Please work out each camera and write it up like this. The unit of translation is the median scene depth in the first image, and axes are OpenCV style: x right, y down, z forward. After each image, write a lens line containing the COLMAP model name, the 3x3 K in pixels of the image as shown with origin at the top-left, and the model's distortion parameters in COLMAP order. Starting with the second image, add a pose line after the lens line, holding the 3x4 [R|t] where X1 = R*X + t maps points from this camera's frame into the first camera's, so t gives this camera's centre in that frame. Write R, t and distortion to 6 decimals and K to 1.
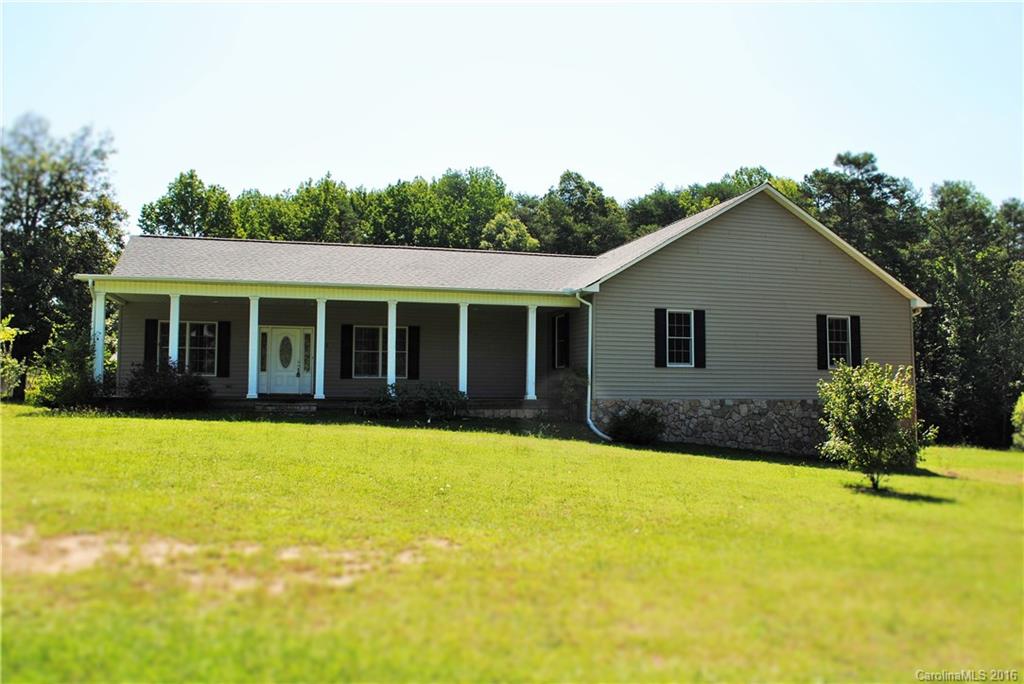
lens RADIAL K [[795.0, 0, 512.0], [0, 795.0, 342.0], [0, 0, 1]] dist [-0.040343, -0.005140]
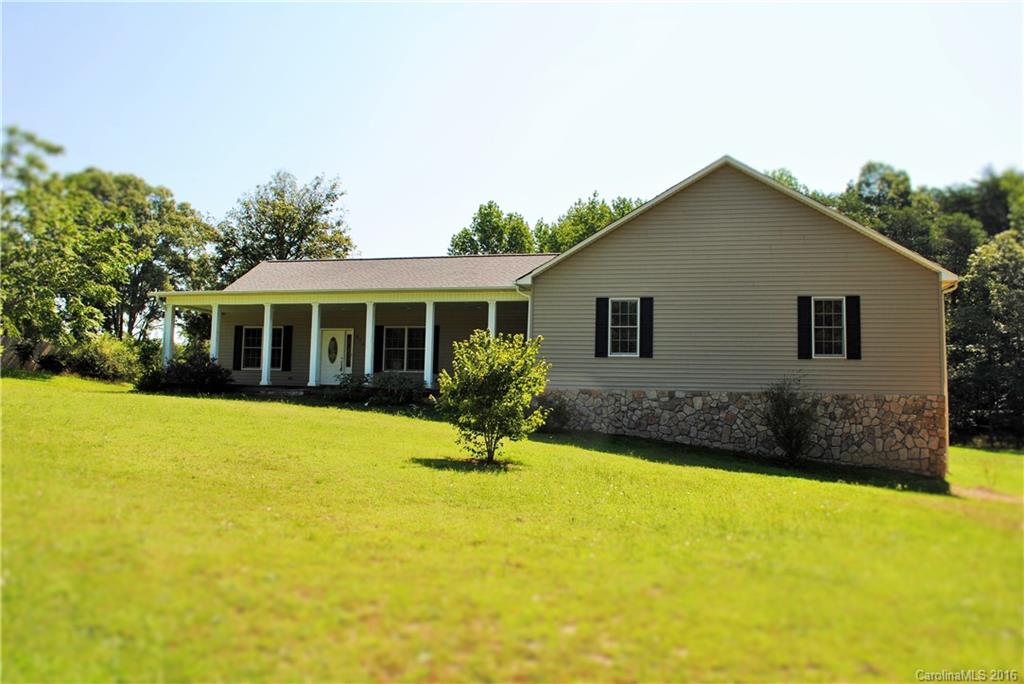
lens RADIAL K [[769.6, 0, 512.0], [0, 769.6, 342.0], [0, 0, 1]] dist [-0.007252, -0.000909]
pose [[0.889002, -0.018895, -0.457514, 0.516085], [0.011062, 0.999743, -0.019795, 0.030055], [0.457770, 0.012537, 0.888982, 0.099099]]
